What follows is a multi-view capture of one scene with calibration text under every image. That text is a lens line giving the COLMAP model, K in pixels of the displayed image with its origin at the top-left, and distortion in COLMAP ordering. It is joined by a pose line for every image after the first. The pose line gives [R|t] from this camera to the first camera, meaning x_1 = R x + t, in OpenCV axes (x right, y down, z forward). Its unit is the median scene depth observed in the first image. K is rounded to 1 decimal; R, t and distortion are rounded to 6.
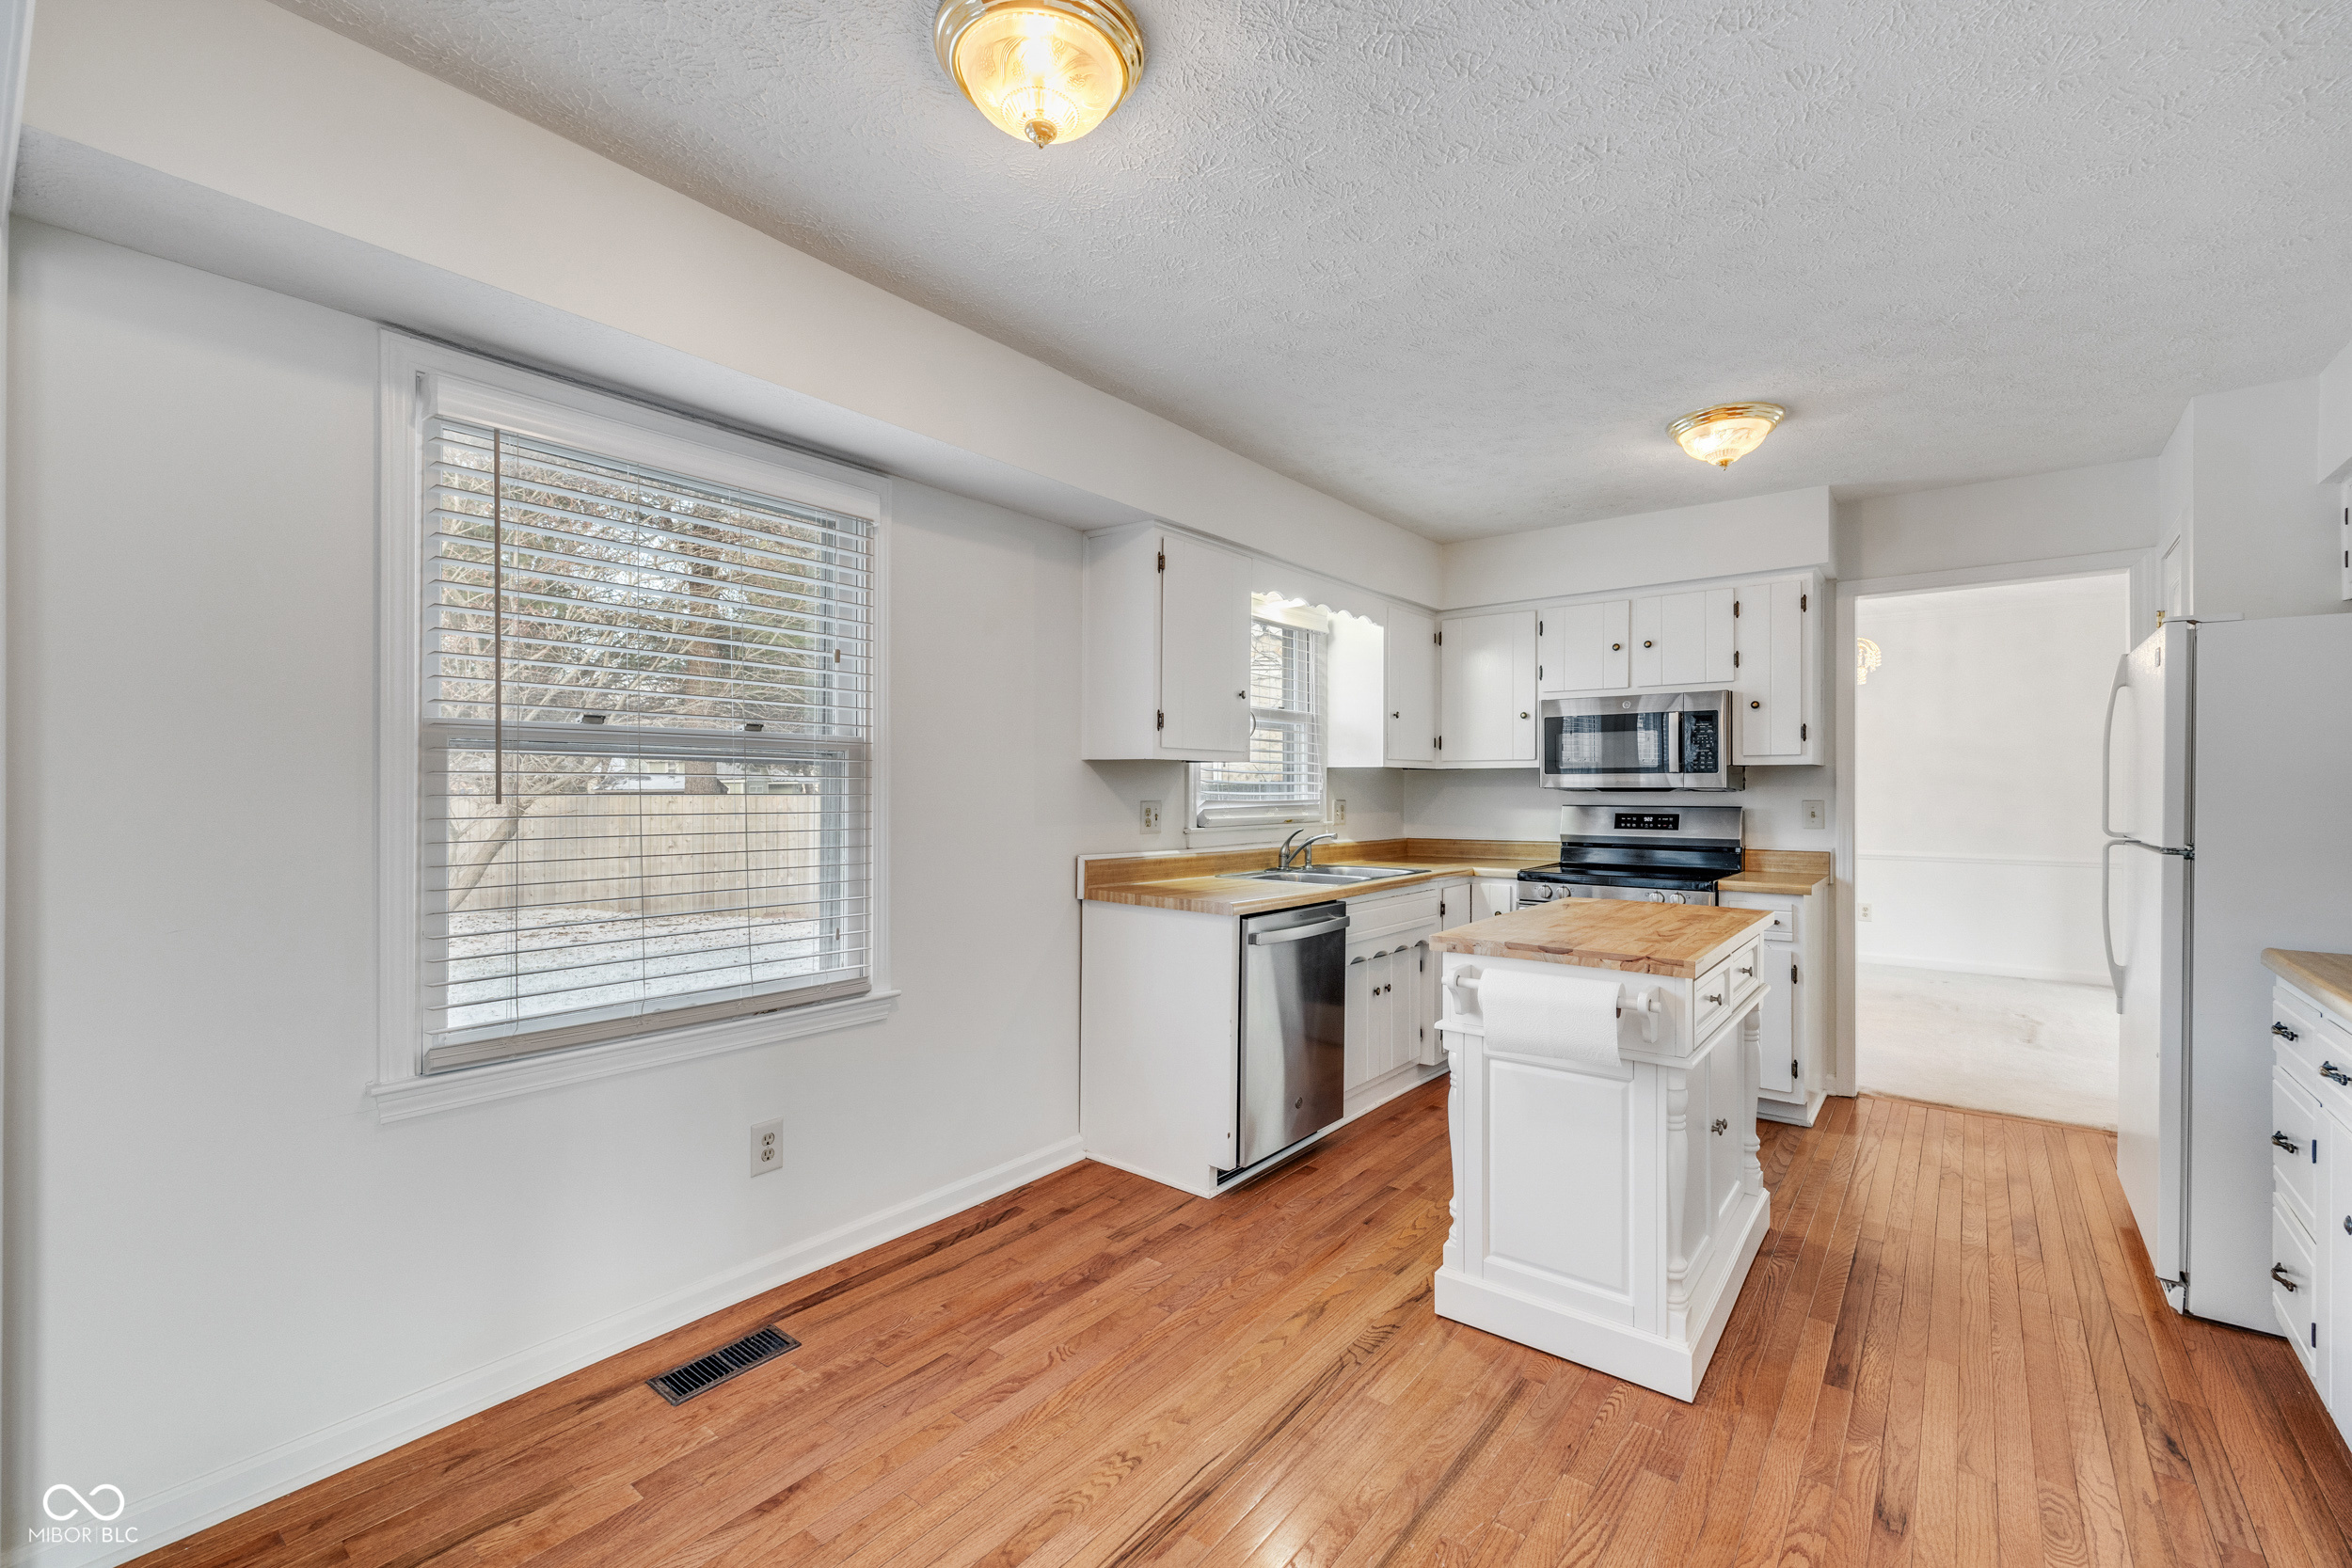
lens RADIAL K [[998.5, 0, 1176.0], [0, 998.5, 784.0], [0, 0, 1]] dist [0.000369, 0.000161]
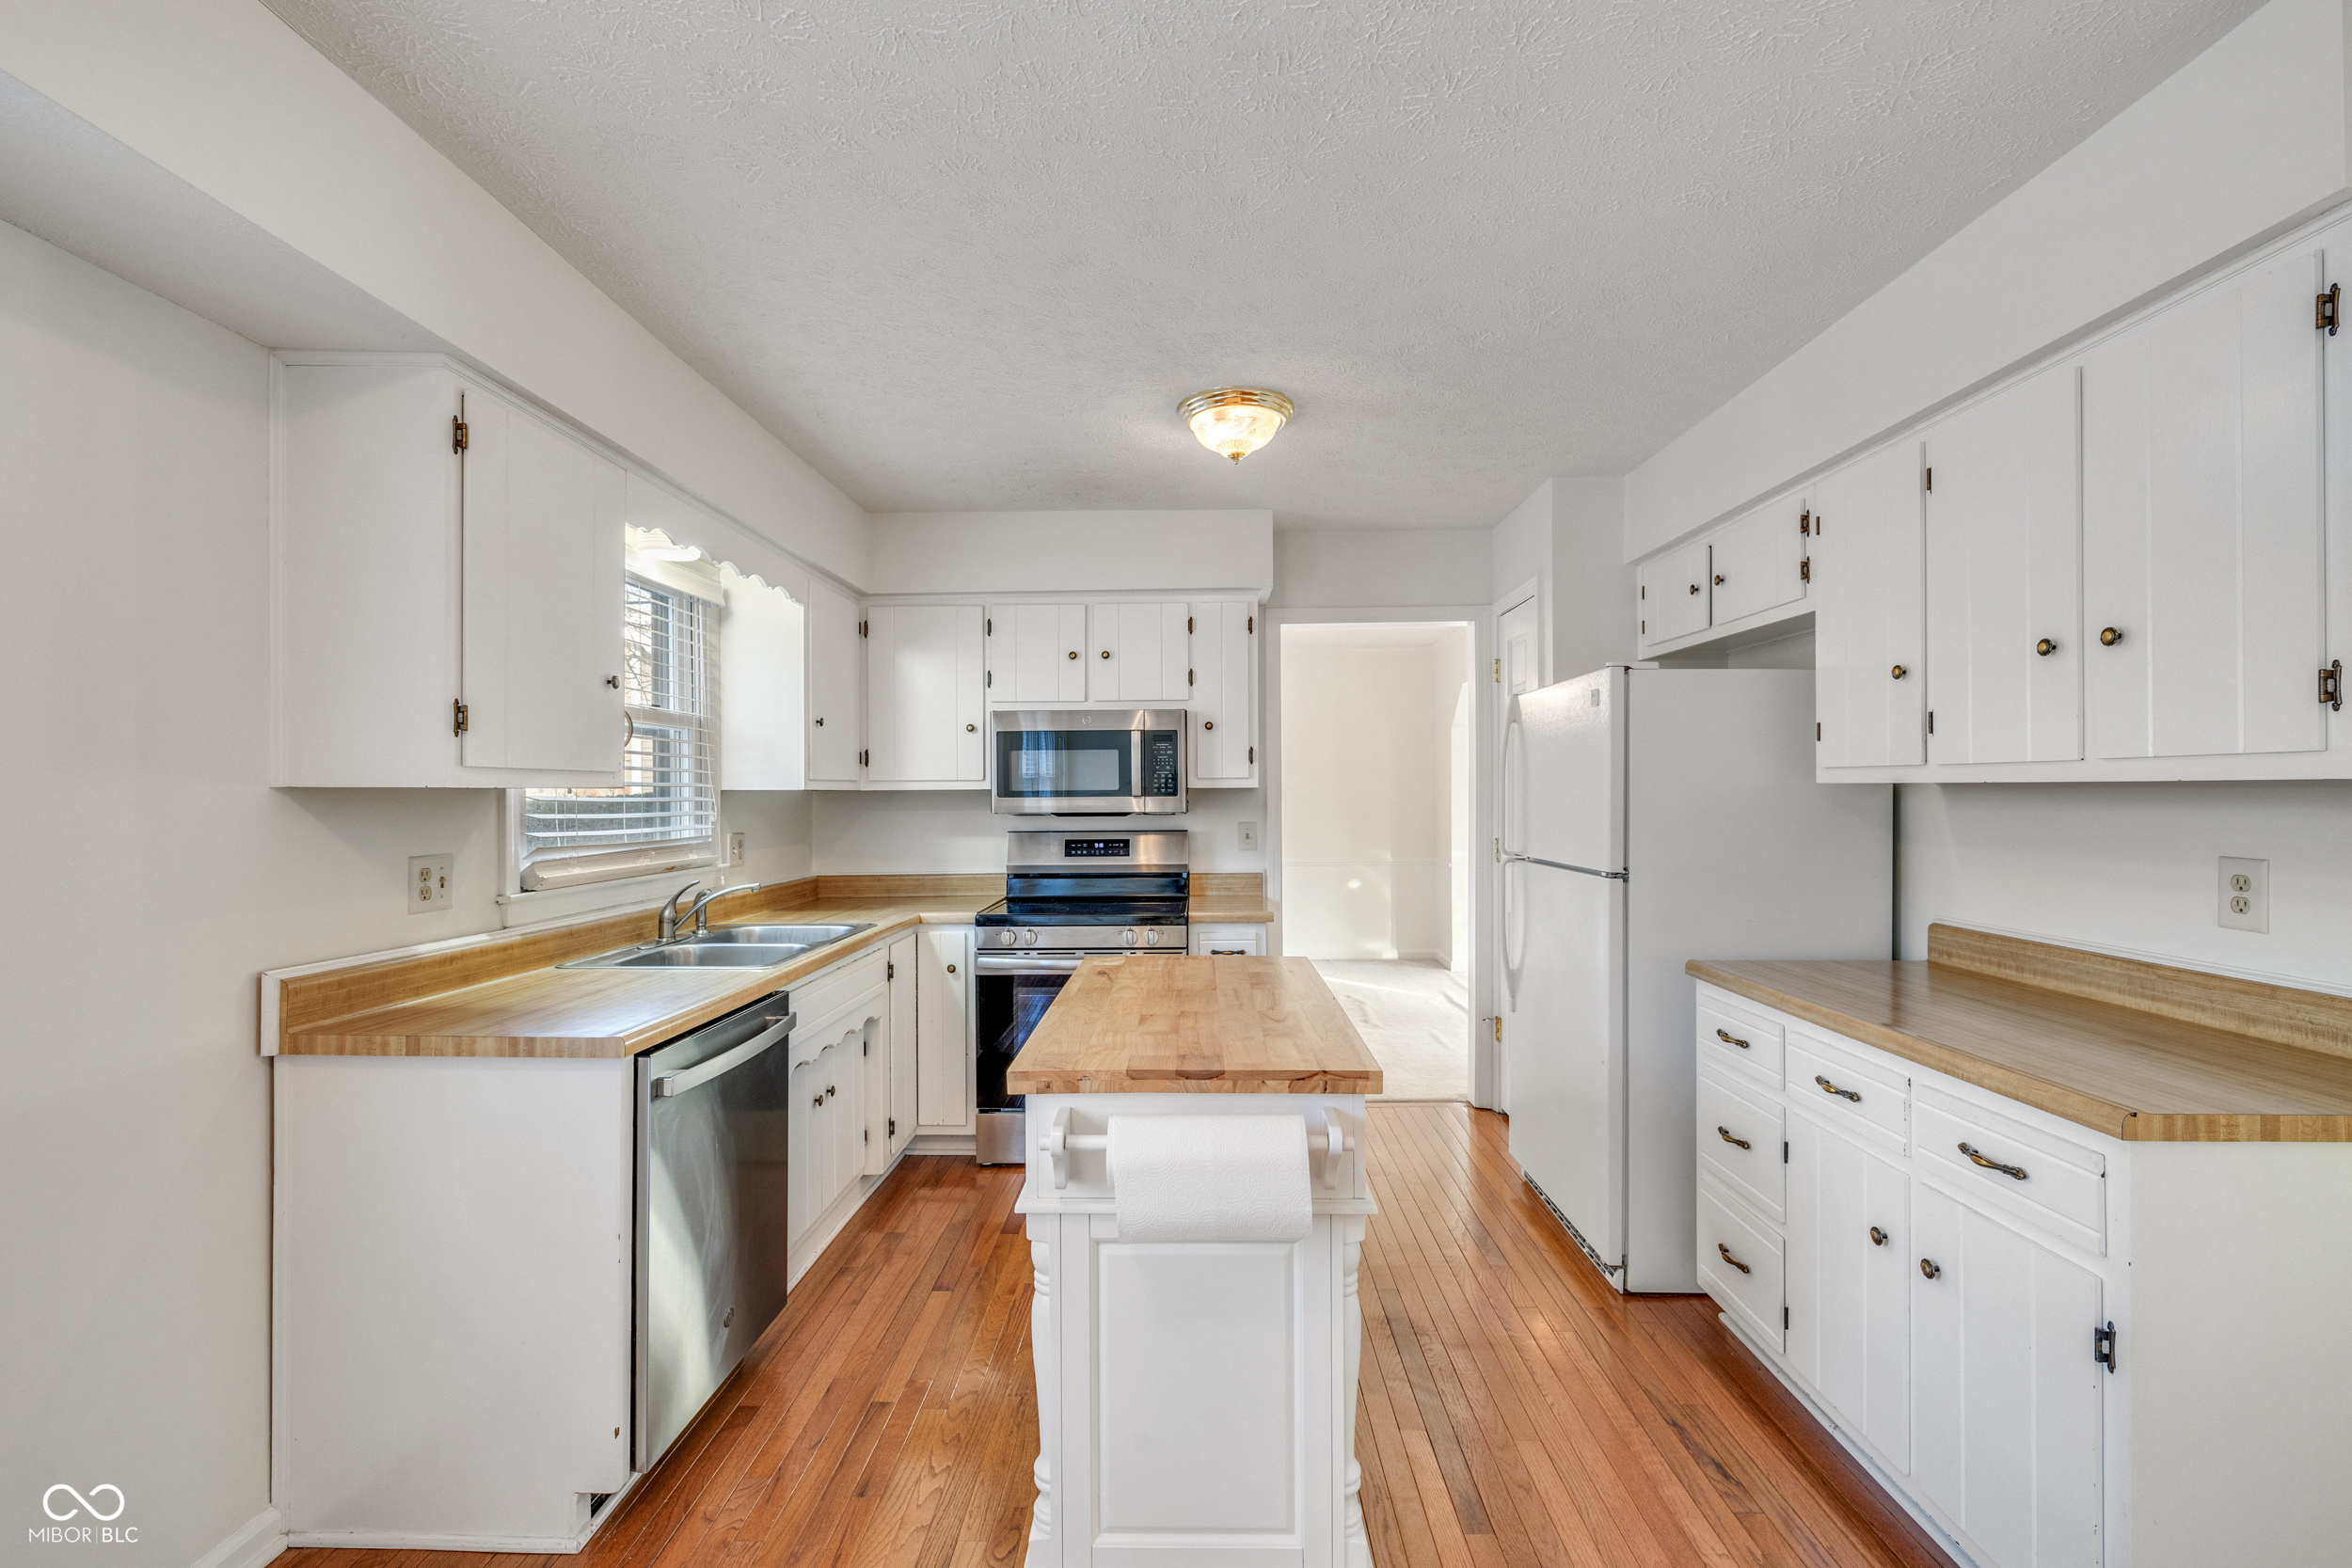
lens RADIAL K [[990.9, 0, 1177.8], [0, 990.9, 793.3], [0, 0, 1]] dist [-0.000259, 0.000032]
pose [[0.794366, -0.006311, 0.607407, -0.027203], [0.005300, 0.999980, 0.003457, -0.017131], [-0.607416, 0.000473, 0.794383, 0.253038]]
